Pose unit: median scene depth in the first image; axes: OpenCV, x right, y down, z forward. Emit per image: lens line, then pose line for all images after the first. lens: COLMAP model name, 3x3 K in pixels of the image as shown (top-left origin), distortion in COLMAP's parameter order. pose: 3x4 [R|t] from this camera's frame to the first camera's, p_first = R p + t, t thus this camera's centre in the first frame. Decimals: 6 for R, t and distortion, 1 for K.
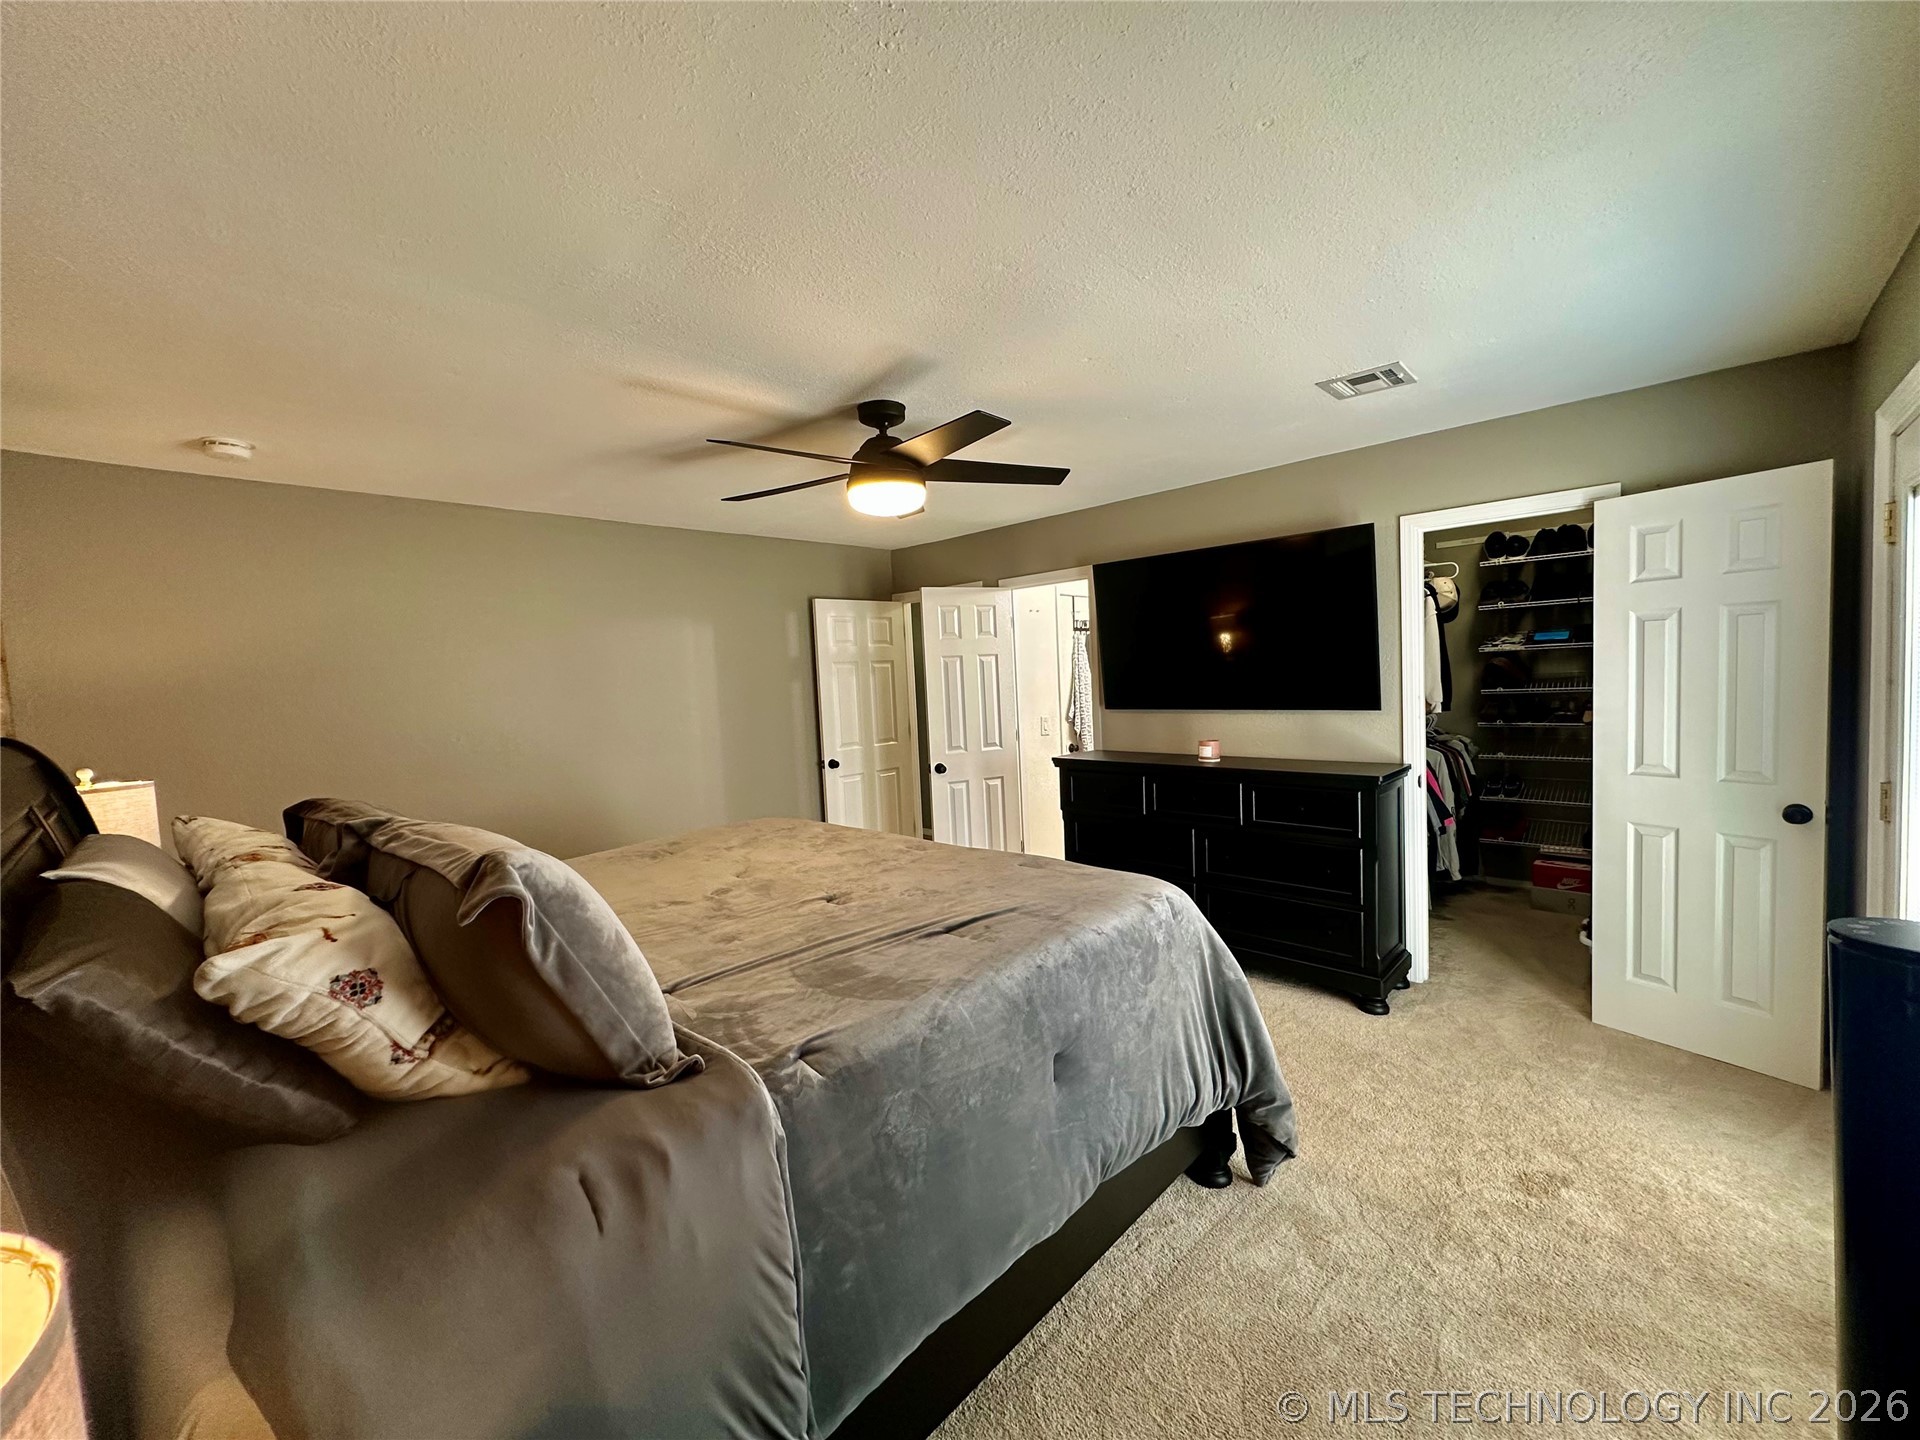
lens RADIAL K [[763.4, 0, 960.0], [0, 763.4, 720.0], [0, 0, 1]] dist [-0.001400, 0.000001]
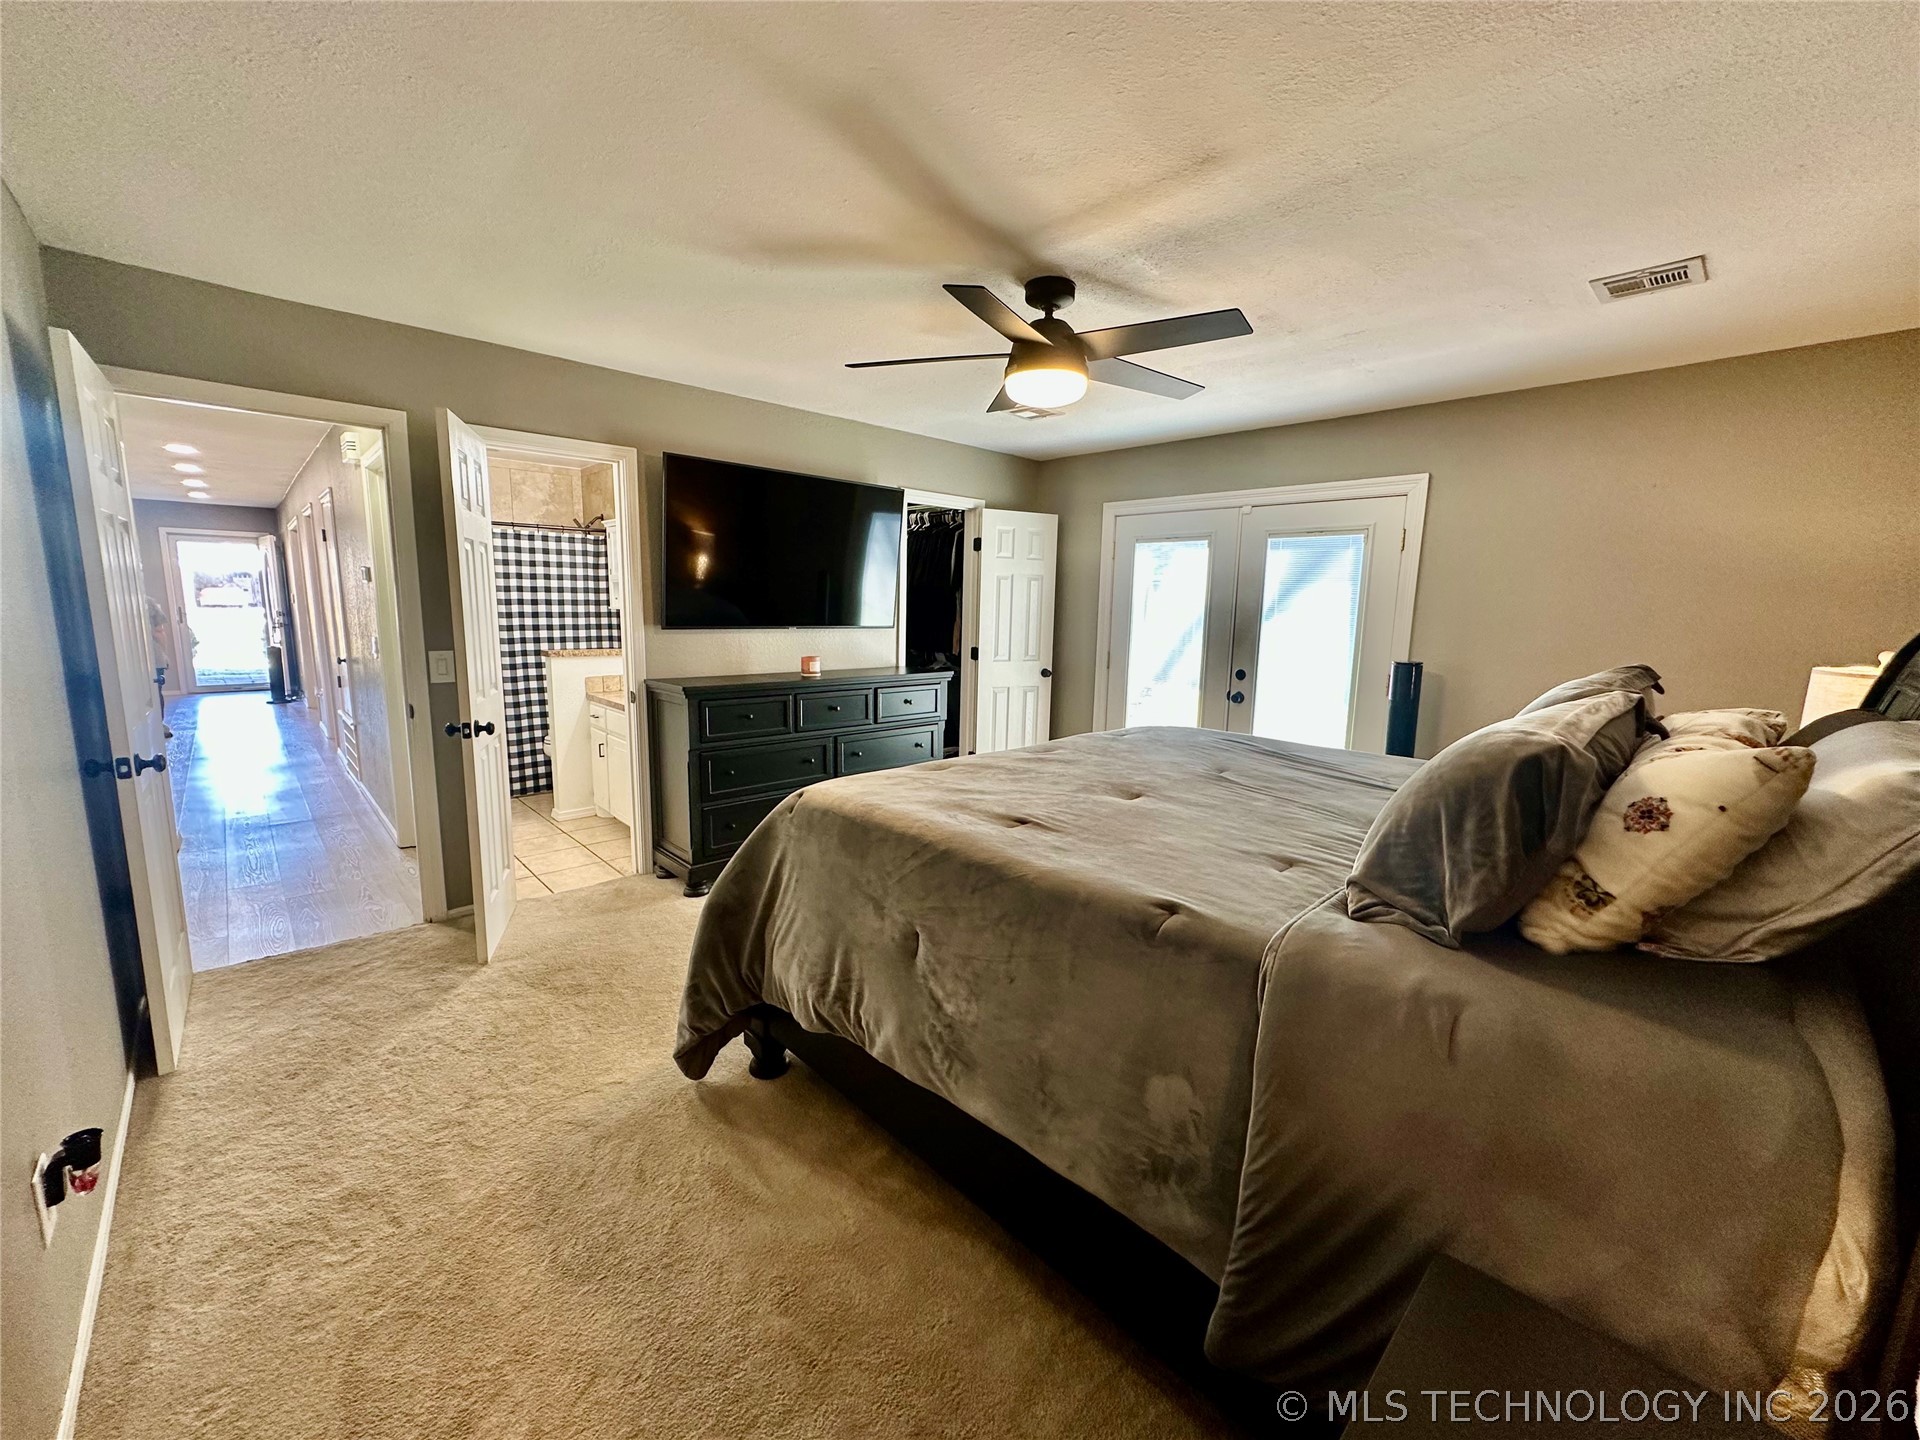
lens RADIAL K [[763.4, 0, 960.0], [0, 763.4, 720.0], [0, 0, 1]] dist [-0.001400, 0.000001]
pose [[0.047418, -0.107599, 0.993063, -0.951162], [0.033903, 0.993782, 0.106058, 0.012384], [-0.998300, 0.028638, 0.050771, 0.936779]]
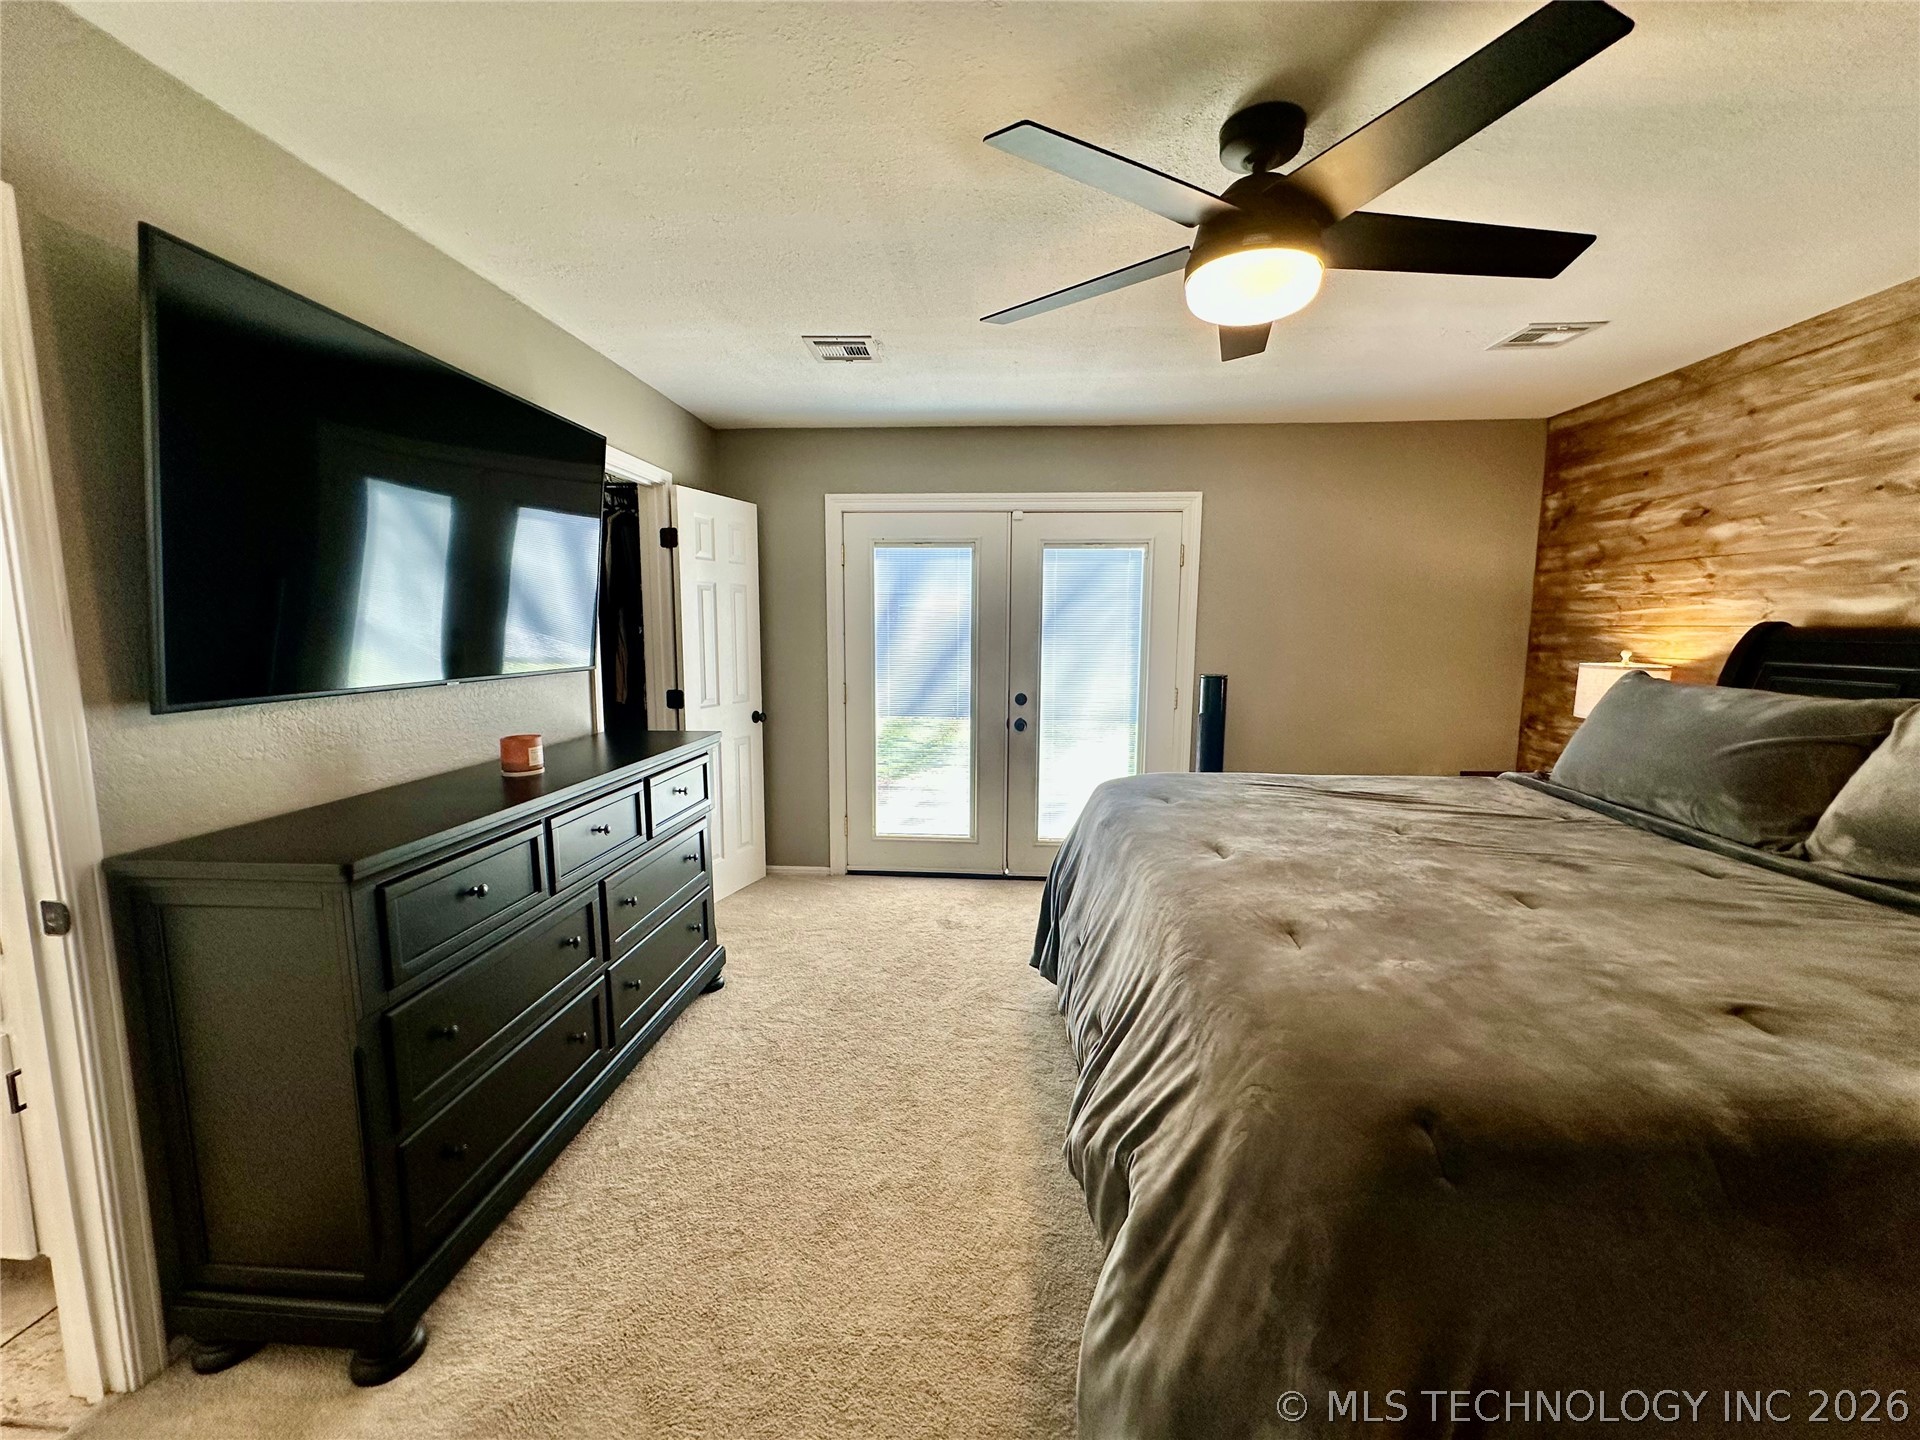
lens RADIAL K [[763.4, 0, 960.0], [0, 763.4, 720.0], [0, 0, 1]] dist [-0.001400, 0.000001]
pose [[-0.639350, -0.055545, 0.766907, -0.378859], [0.067765, 0.989436, 0.128157, -0.042873], [-0.765923, 0.133907, -0.628832, 1.401912]]
